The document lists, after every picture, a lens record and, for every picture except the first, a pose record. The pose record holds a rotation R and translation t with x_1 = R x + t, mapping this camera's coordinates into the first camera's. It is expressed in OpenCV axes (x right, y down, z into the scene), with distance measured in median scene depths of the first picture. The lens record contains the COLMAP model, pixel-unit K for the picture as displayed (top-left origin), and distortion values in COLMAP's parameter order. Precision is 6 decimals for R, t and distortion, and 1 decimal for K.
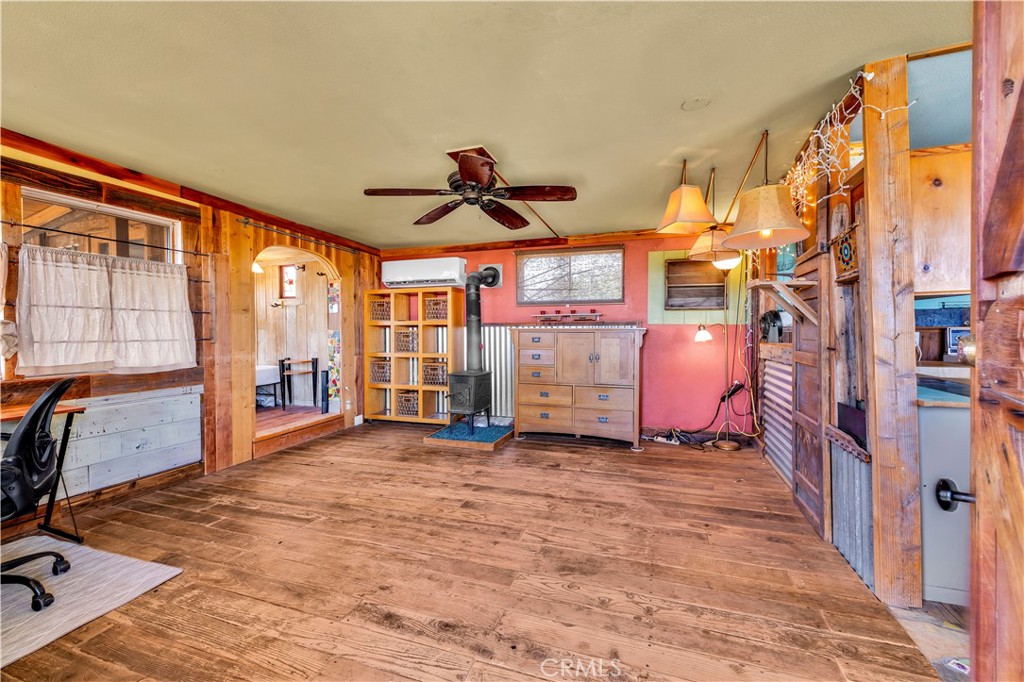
lens RADIAL K [[429.1, 0, 513.4], [0, 429.1, 337.1], [0, 0, 1]] dist [-0.000430, 0.000169]
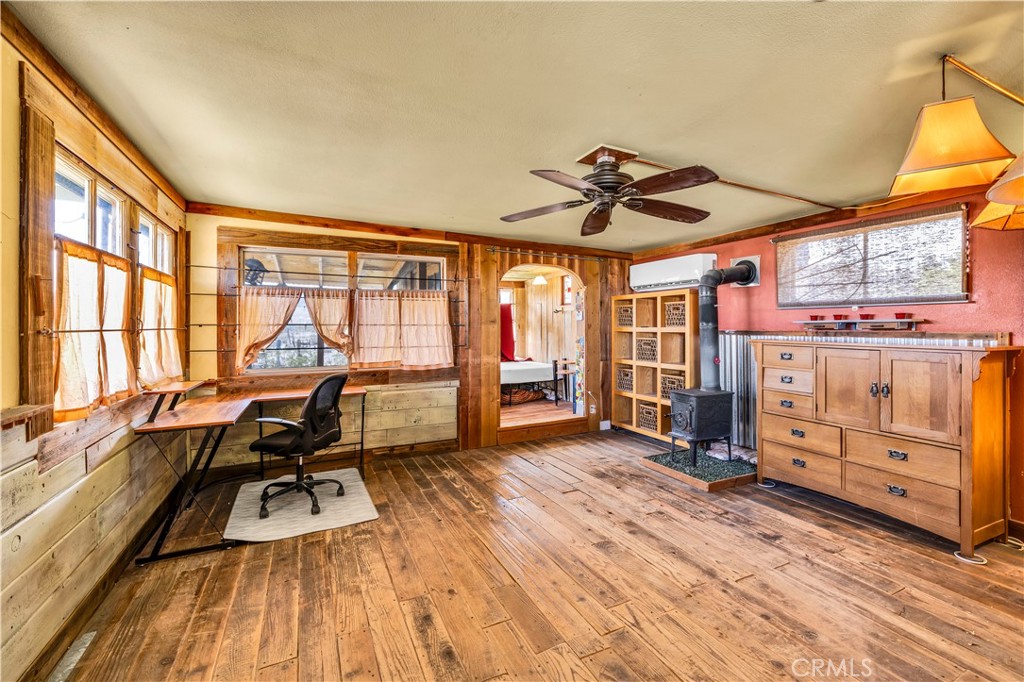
lens RADIAL K [[437.4, 0, 510.1], [0, 437.4, 323.2], [0, 0, 1]] dist [0.001739, 0.000501]
pose [[0.702003, -0.002561, -0.712169, 0.279101], [-0.010365, 0.999851, -0.013813, -0.038762], [0.712098, 0.017078, 0.701872, 0.148135]]
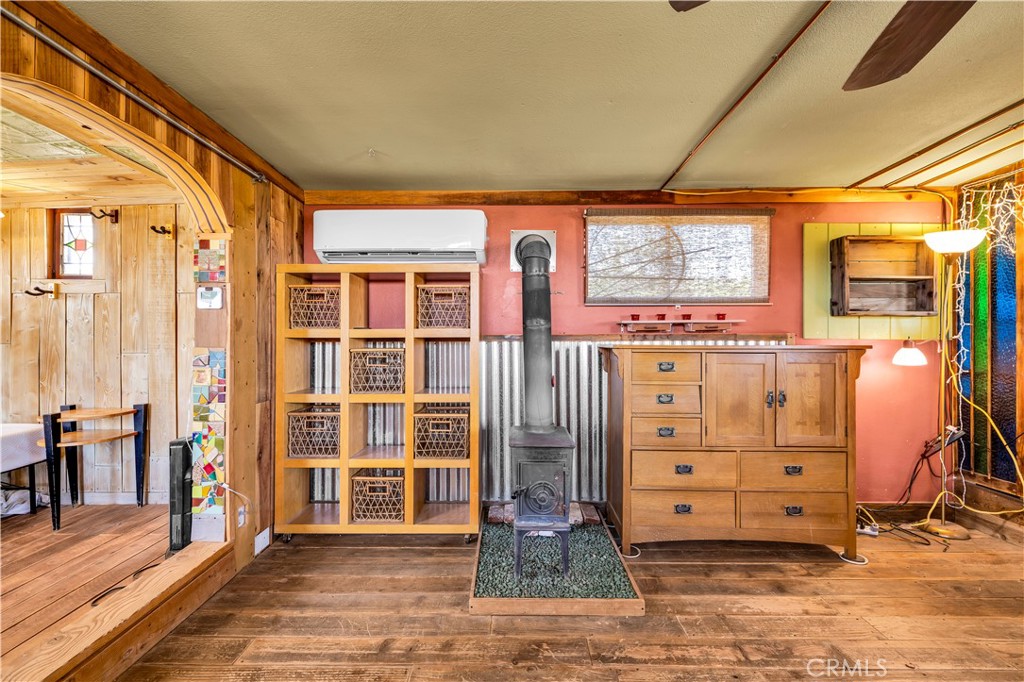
lens RADIAL K [[429.1, 0, 513.4], [0, 429.1, 337.1], [0, 0, 1]] dist [-0.000430, 0.000169]
pose [[0.948265, 0.004606, 0.317446, -0.324464], [0.002662, 0.999744, -0.022459, -0.021280], [-0.317468, 0.022142, 0.948010, 0.604581]]
